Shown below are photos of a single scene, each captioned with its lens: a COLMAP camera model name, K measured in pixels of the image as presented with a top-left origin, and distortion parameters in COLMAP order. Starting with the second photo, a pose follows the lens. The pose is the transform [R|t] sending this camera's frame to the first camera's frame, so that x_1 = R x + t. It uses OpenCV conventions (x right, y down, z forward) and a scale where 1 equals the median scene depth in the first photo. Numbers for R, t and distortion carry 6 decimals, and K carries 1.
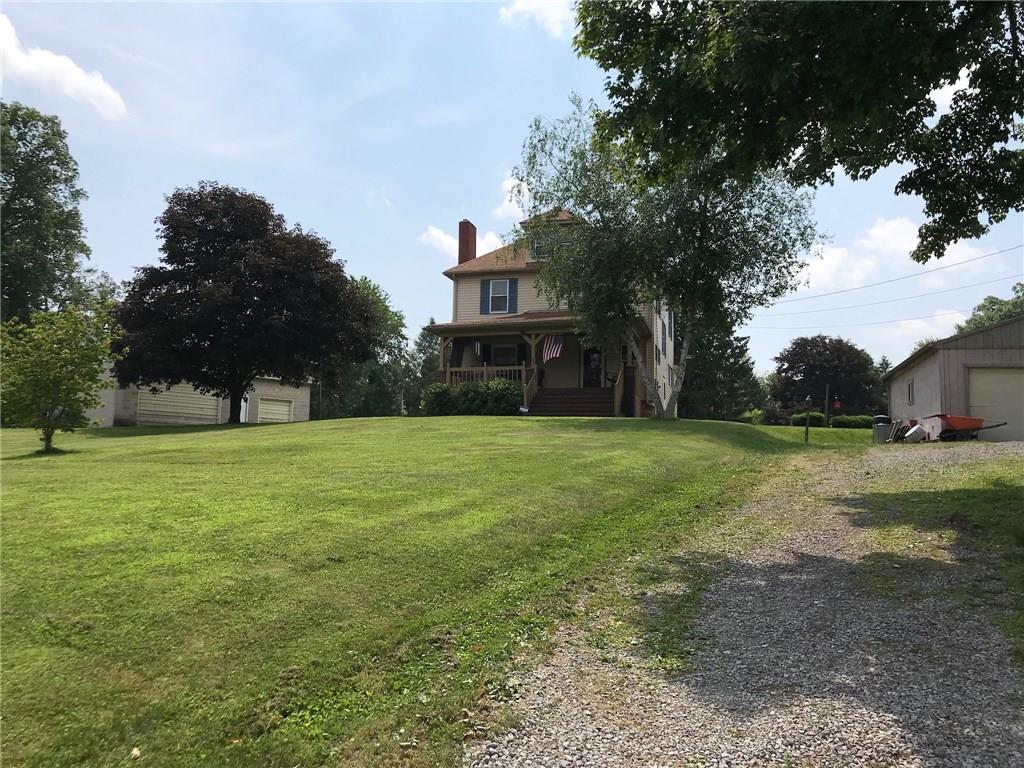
lens RADIAL K [[840.5, 0, 512.0], [0, 840.5, 384.0], [0, 0, 1]] dist [0.063250, -0.003676]
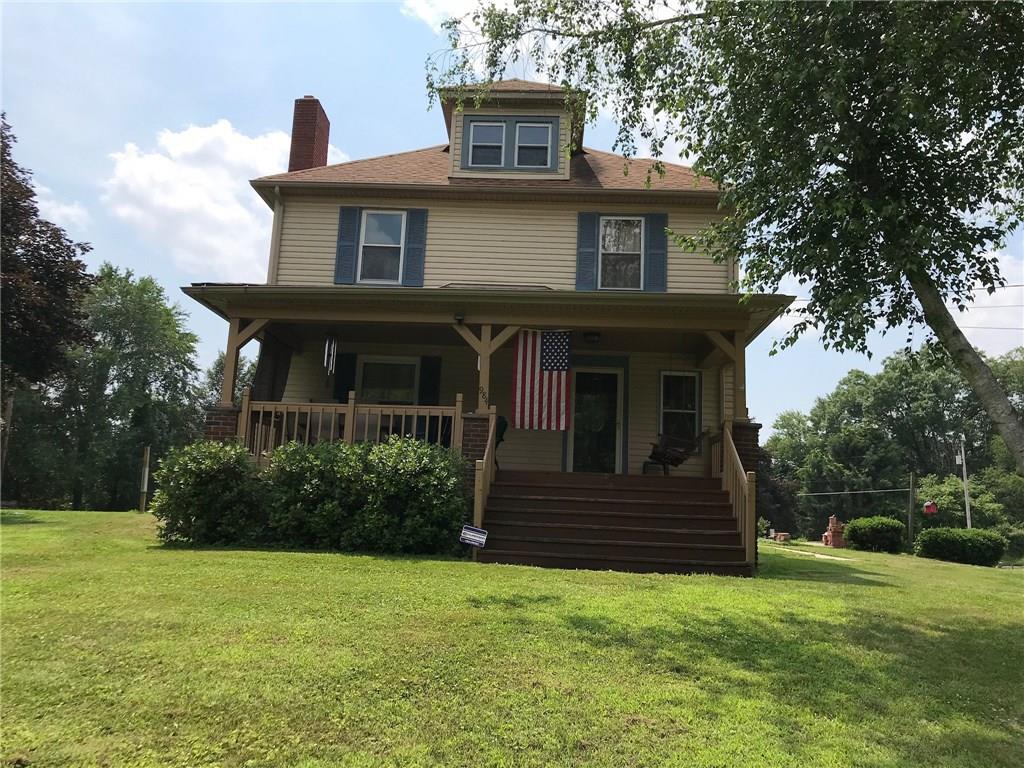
lens RADIAL K [[840.5, 0, 512.0], [0, 840.5, 384.0], [0, 0, 1]] dist [0.063250, -0.003676]
pose [[0.974320, 0.063805, 0.215940, -0.042861], [-0.049544, 0.996258, -0.070825, -0.006254], [-0.219651, 0.058308, 0.973835, 0.613250]]
